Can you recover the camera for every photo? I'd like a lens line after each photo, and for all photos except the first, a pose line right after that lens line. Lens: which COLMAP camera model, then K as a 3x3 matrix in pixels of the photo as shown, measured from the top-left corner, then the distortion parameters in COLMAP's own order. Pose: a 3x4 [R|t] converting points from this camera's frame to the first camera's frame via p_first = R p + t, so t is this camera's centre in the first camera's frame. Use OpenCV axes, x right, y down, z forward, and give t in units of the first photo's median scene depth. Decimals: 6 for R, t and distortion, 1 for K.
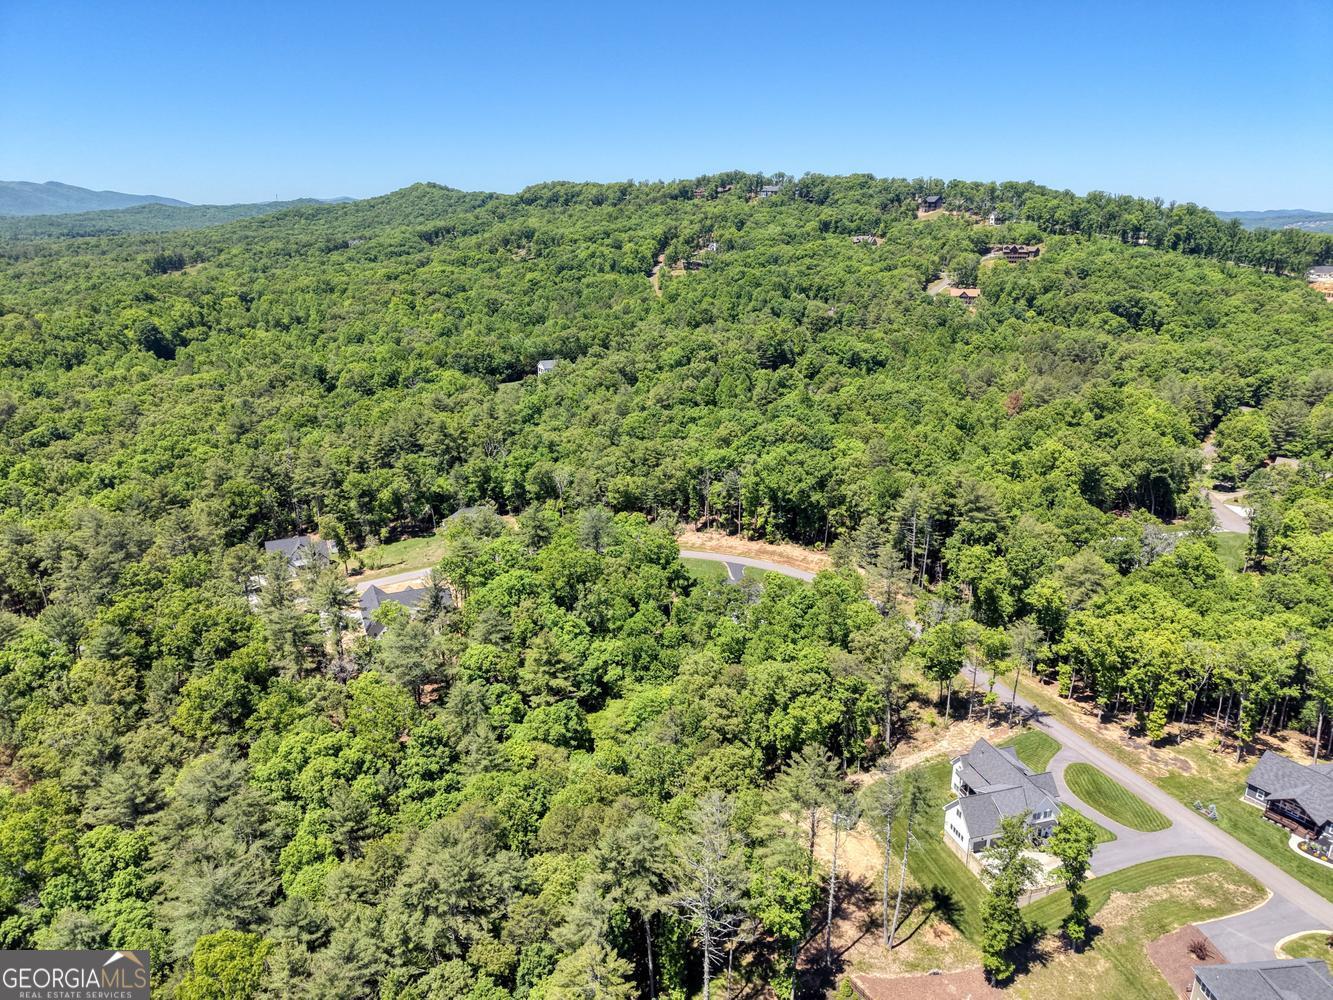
lens RADIAL K [[906.2, 0, 668.0], [0, 906.2, 500.5], [0, 0, 1]] dist [0.018871, -0.023580]
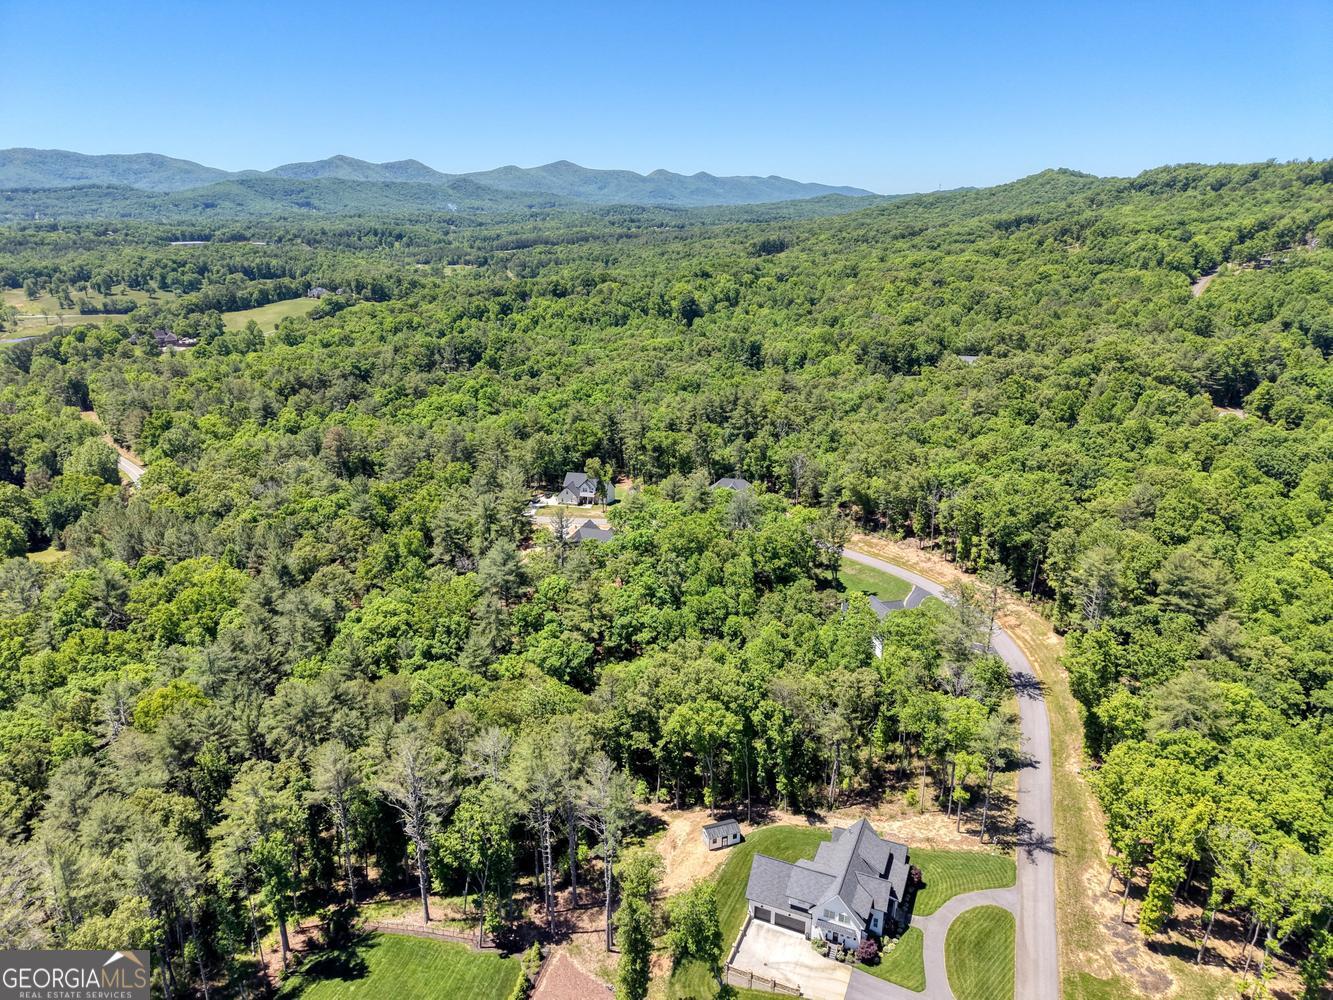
lens RADIAL K [[906.2, 0, 666.0], [0, 906.2, 497.7], [0, 0, 1]] dist [0.018871, -0.023580]
pose [[0.759487, 0.197512, -0.619814, 0.117467], [-0.191703, 0.978437, 0.076889, -0.011186], [0.621635, 0.060424, 0.780973, 0.034059]]
